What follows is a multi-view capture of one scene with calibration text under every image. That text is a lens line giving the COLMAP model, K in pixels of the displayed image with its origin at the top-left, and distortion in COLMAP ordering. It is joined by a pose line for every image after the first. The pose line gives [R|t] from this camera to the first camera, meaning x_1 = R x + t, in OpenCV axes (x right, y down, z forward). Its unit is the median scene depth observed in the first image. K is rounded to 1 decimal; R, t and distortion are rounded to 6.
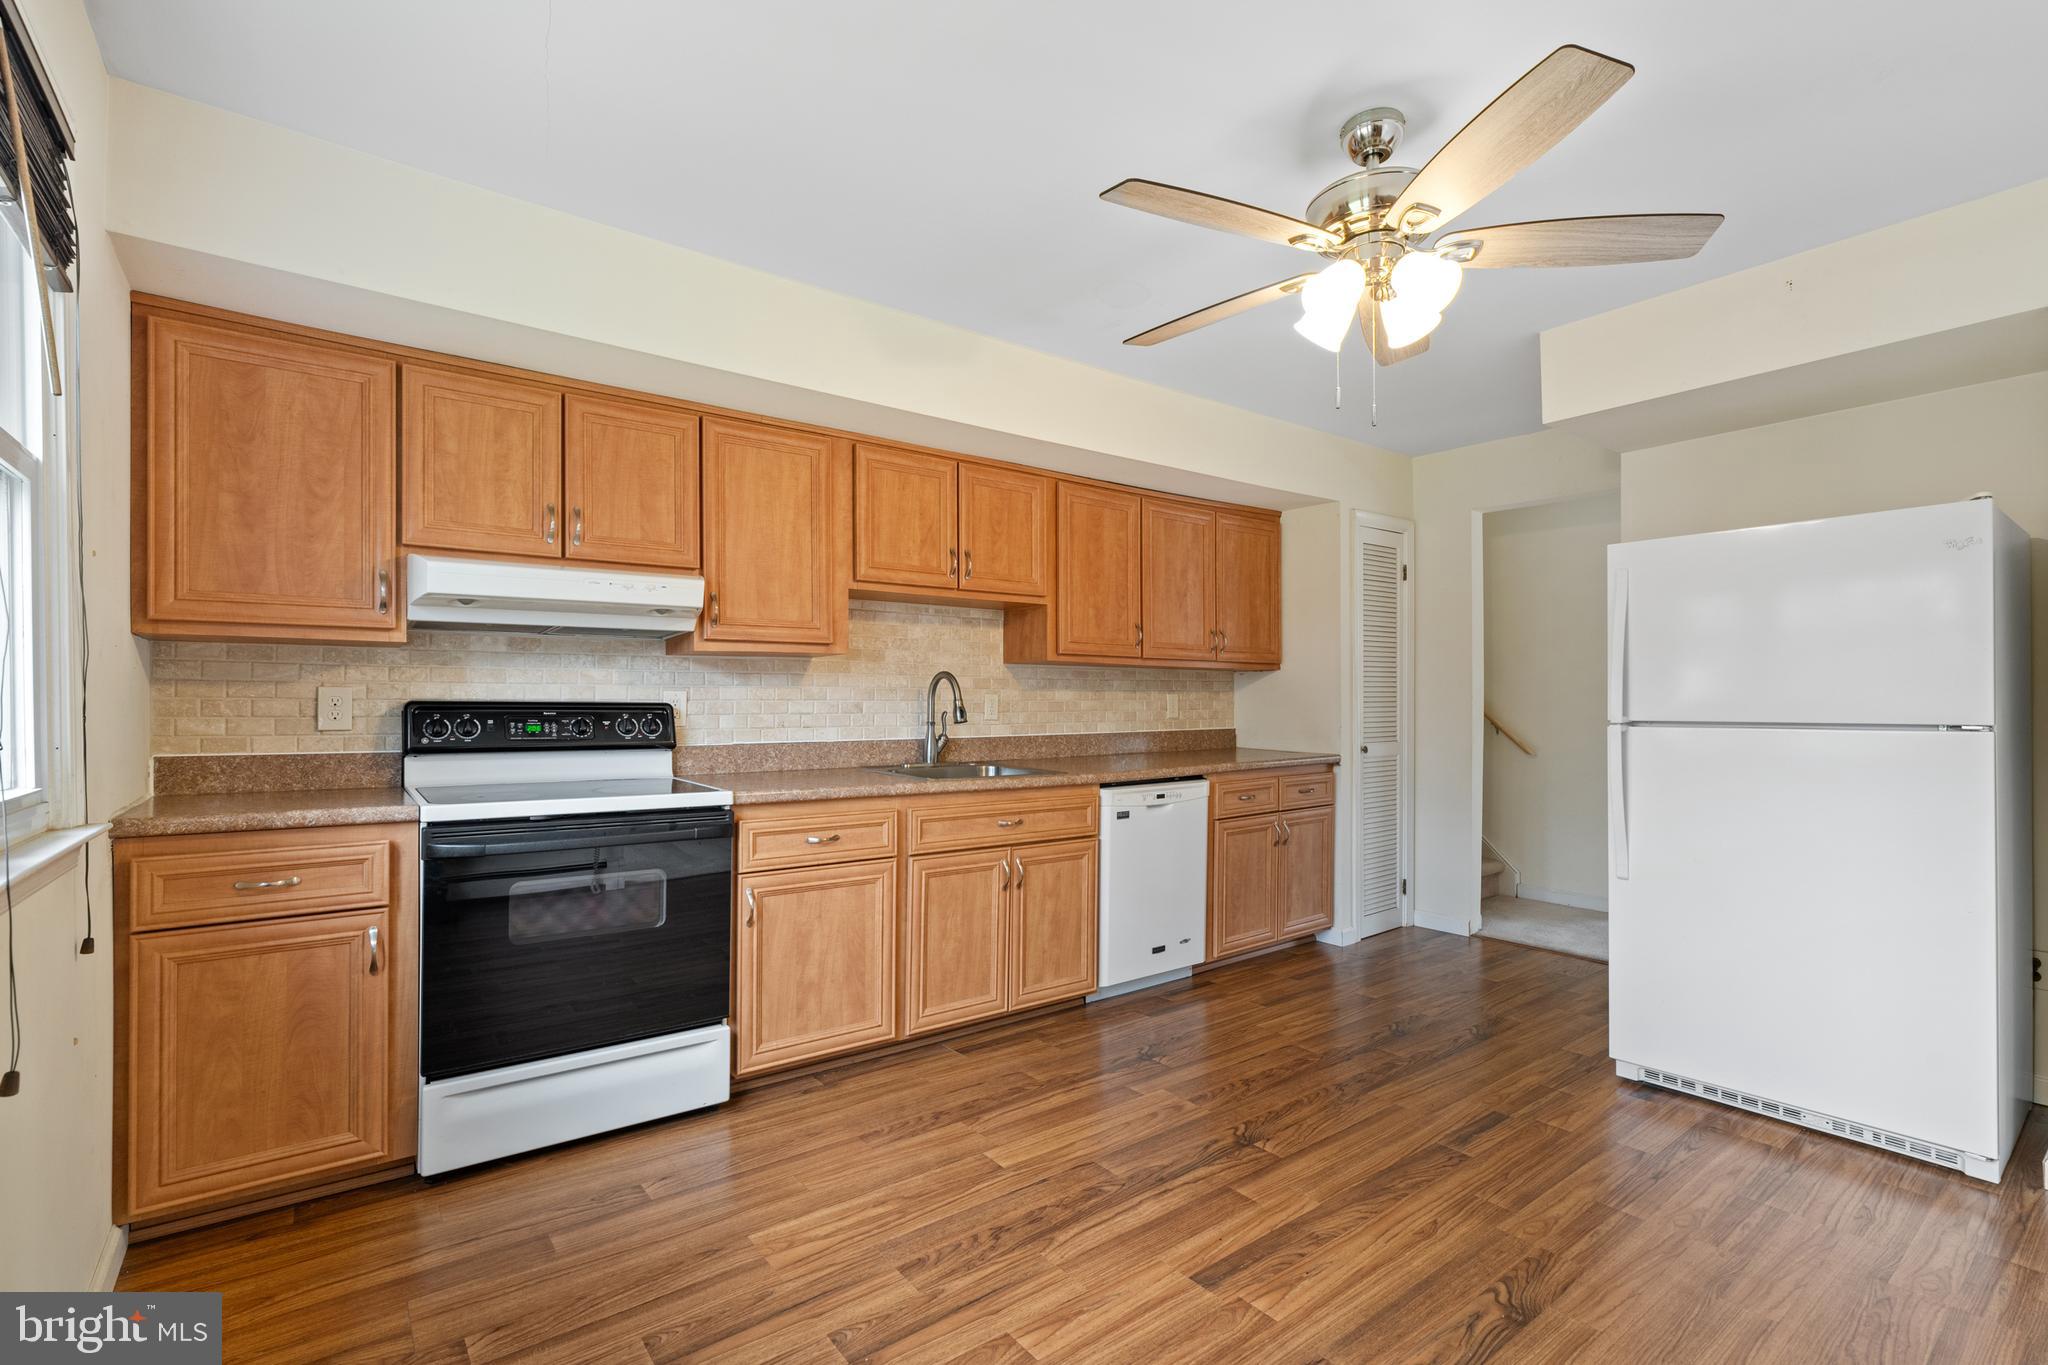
lens RADIAL K [[952.4, 0, 1018.4], [0, 952.4, 700.4], [0, 0, 1]] dist [-0.007792, 0.002404]
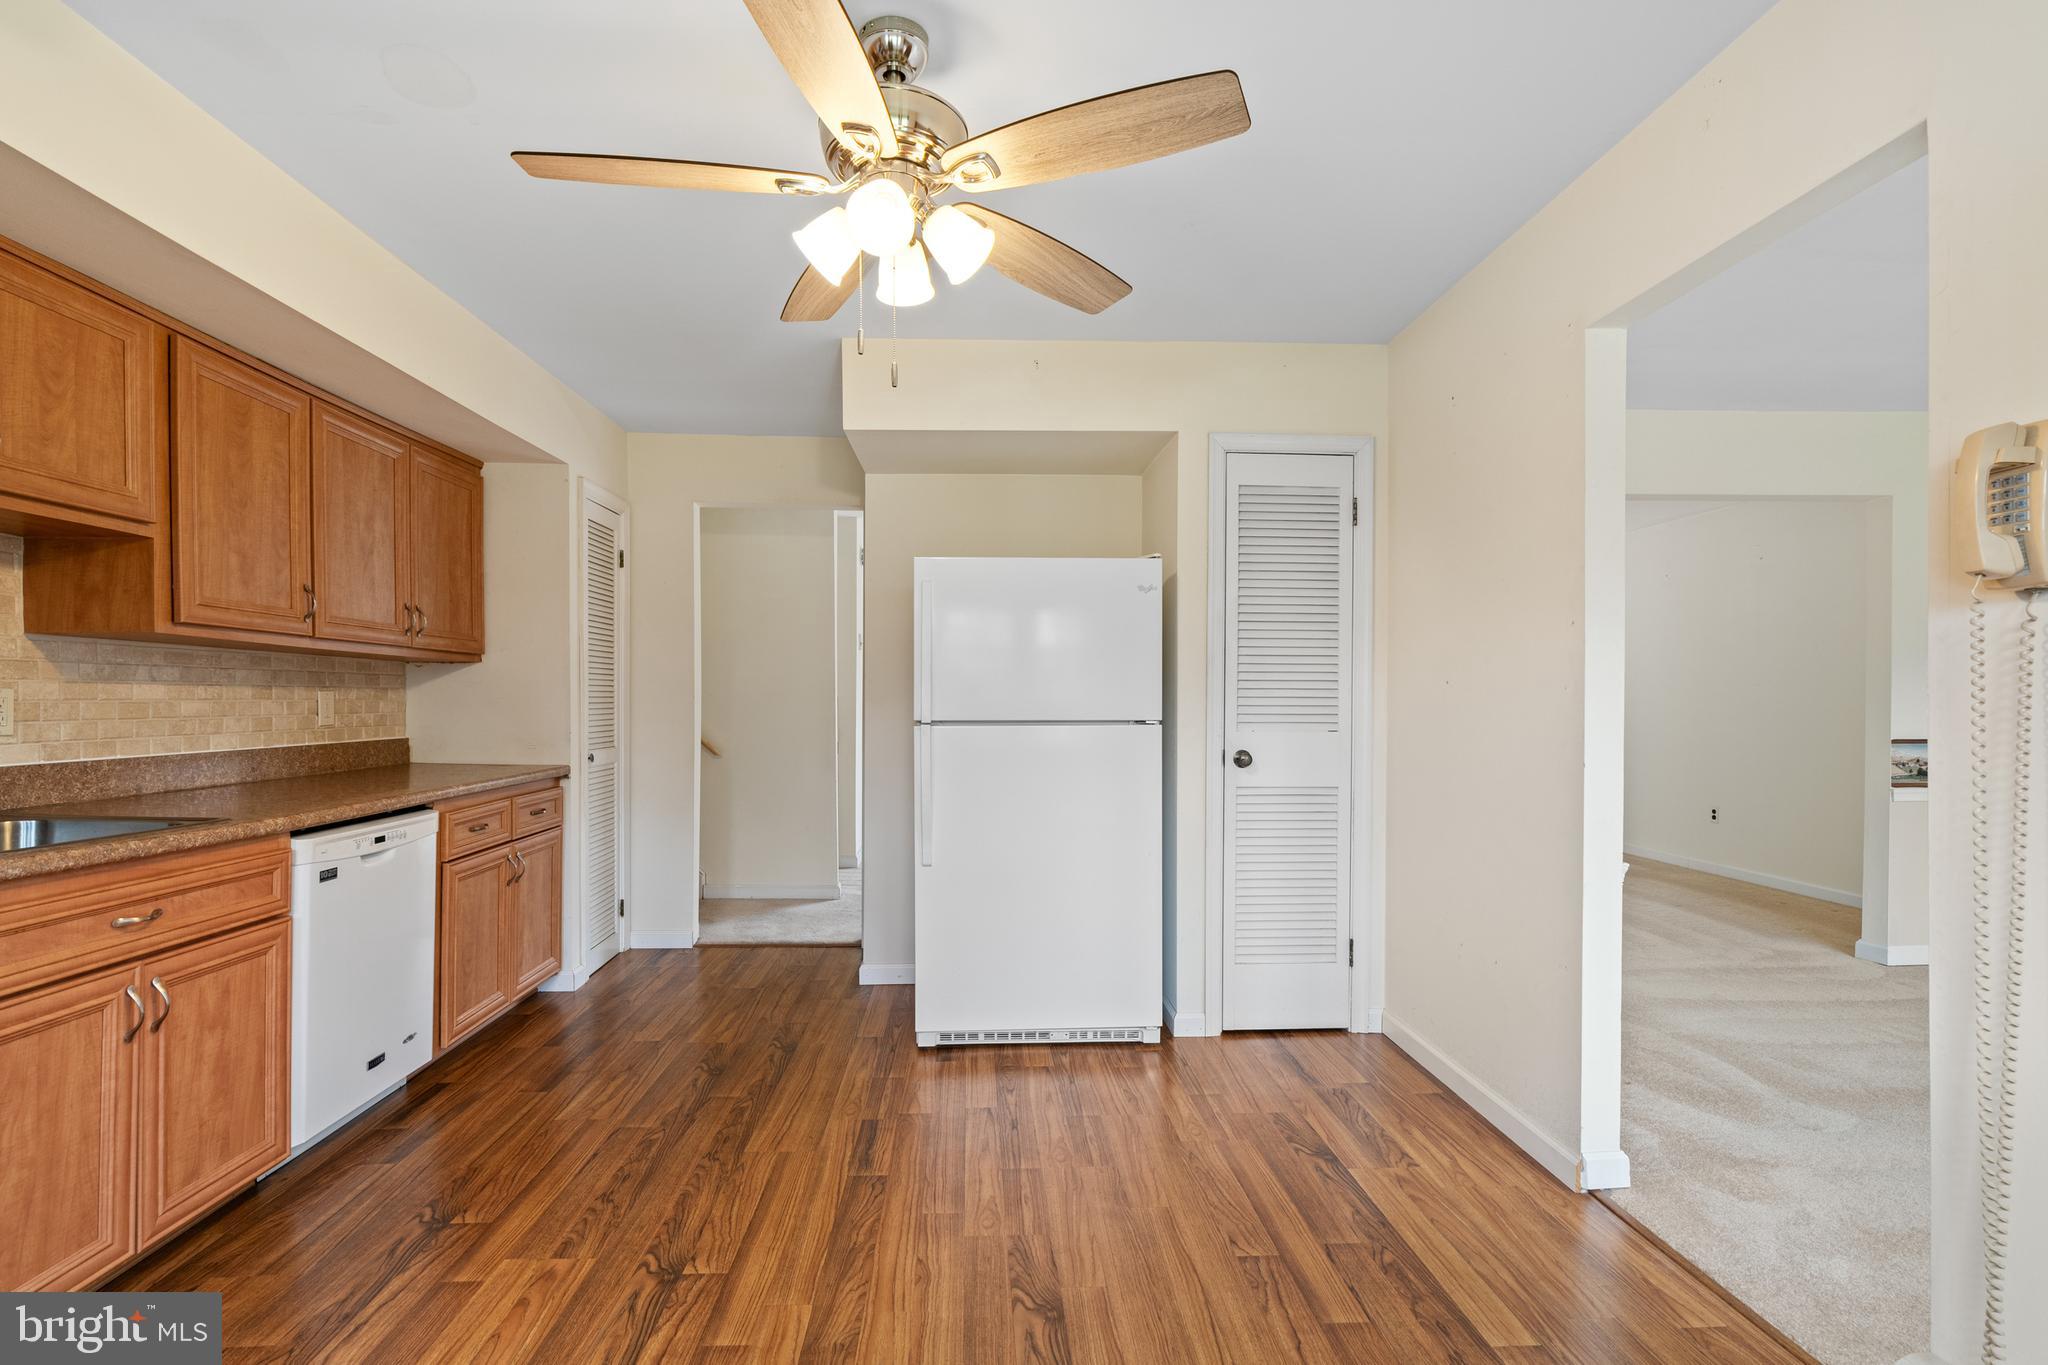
lens RADIAL K [[952.4, 0, 1031.2], [0, 952.4, 711.9], [0, 0, 1]] dist [-0.007792, 0.002404]
pose [[0.560328, -0.007007, 0.828241, -0.192465], [-0.002308, 0.999947, 0.010020, 0.000242], [-0.828268, -0.007526, 0.560282, 0.277715]]
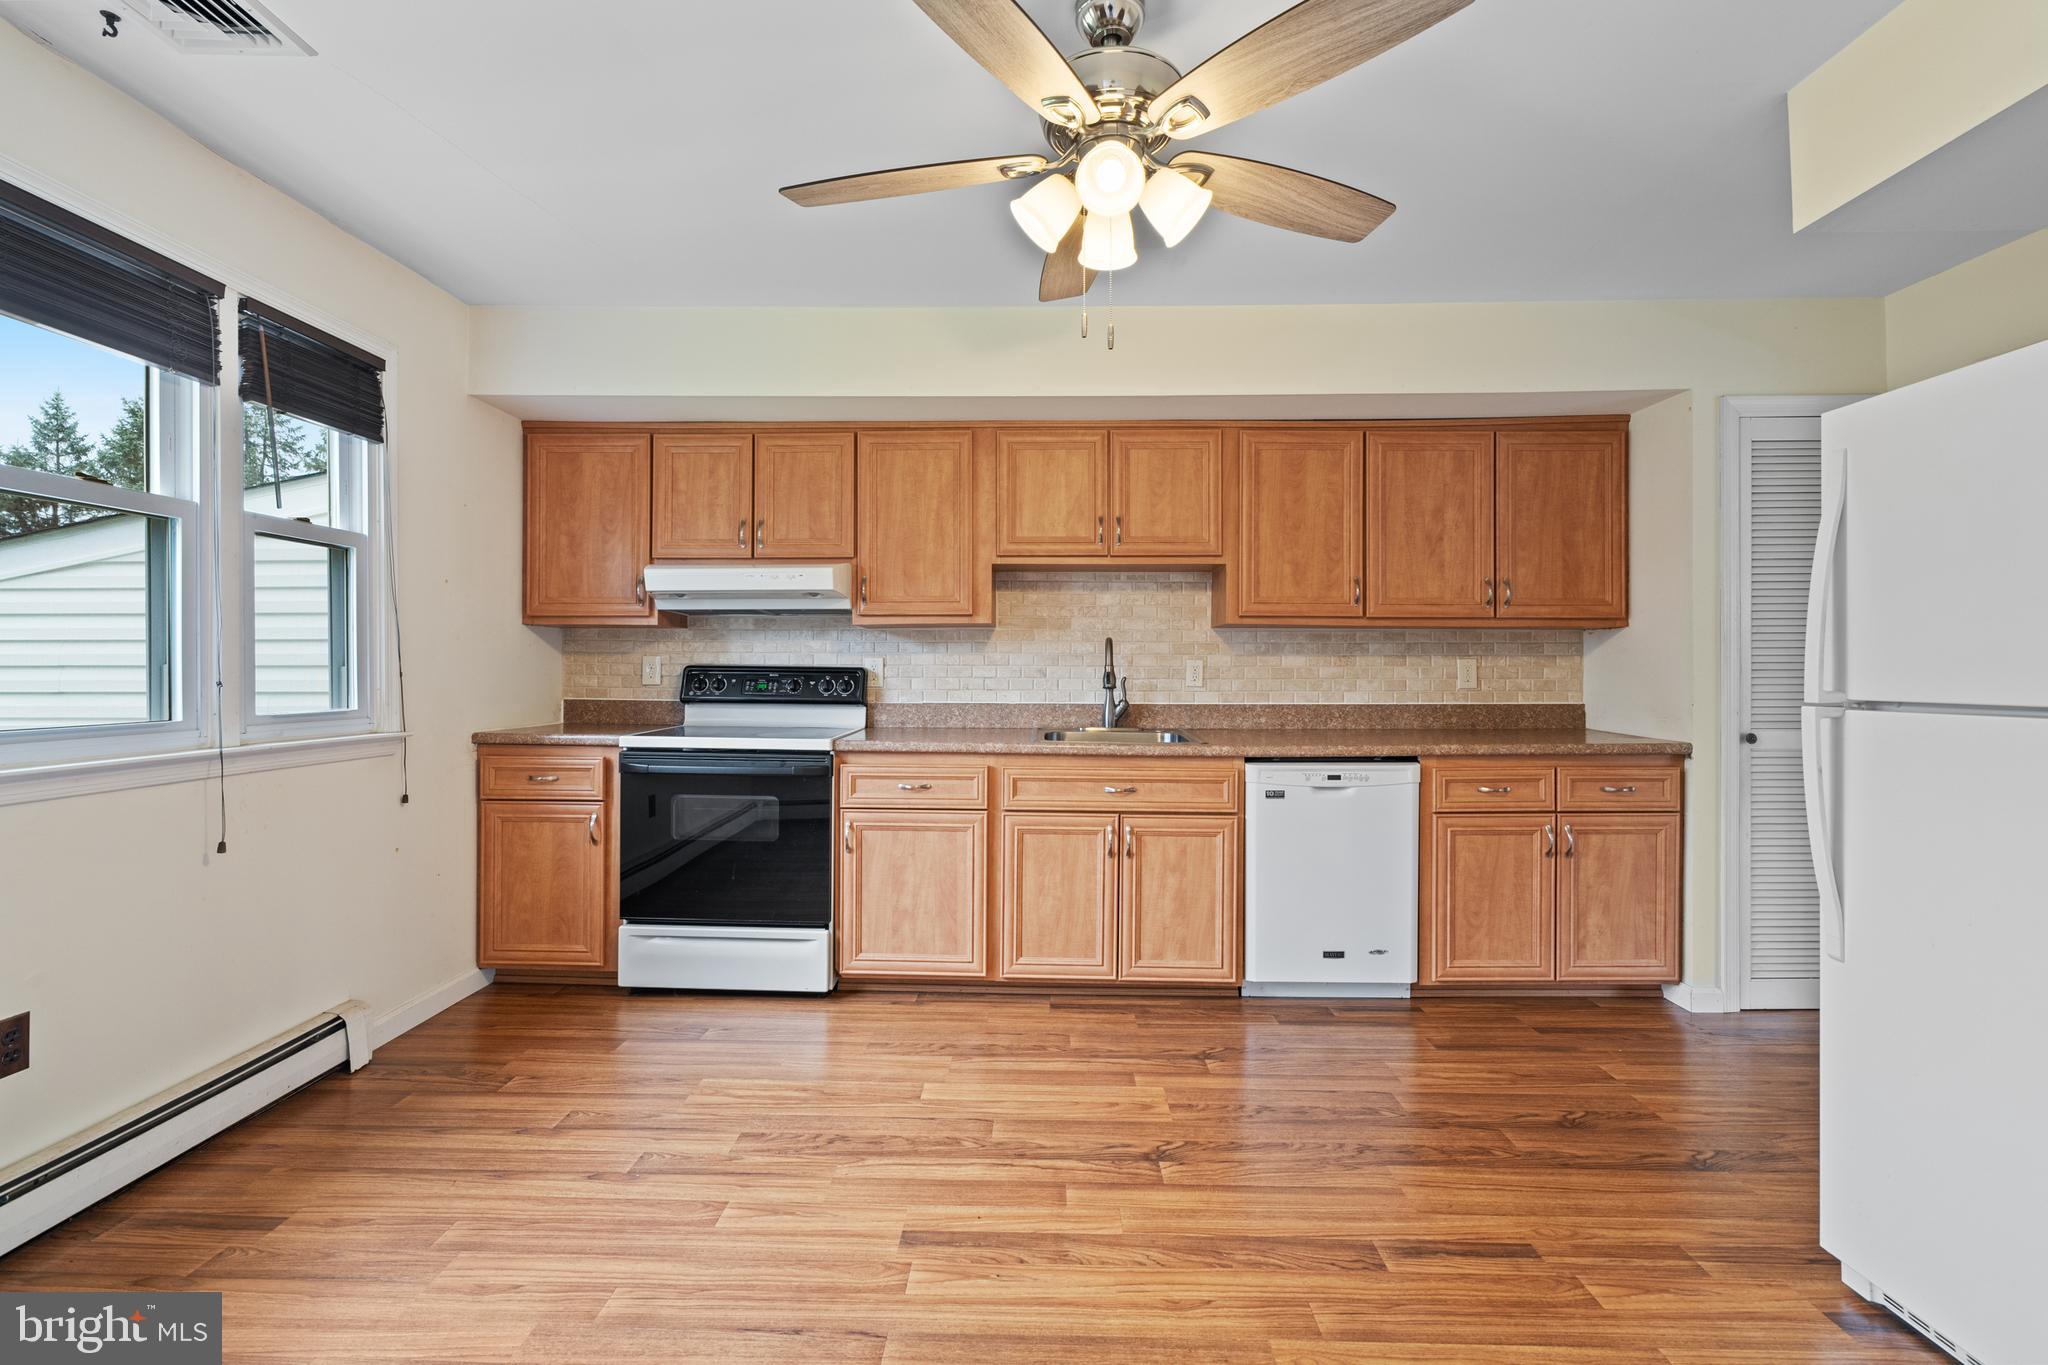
lens RADIAL K [[952.4, 0, 1019.0], [0, 952.4, 669.6], [0, 0, 1]] dist [-0.007792, 0.002404]
pose [[0.770854, 0.003639, -0.637002, 0.593451], [-0.002759, 0.999993, 0.002374, 0.001918], [0.637006, -0.000073, 0.770859, 0.189067]]
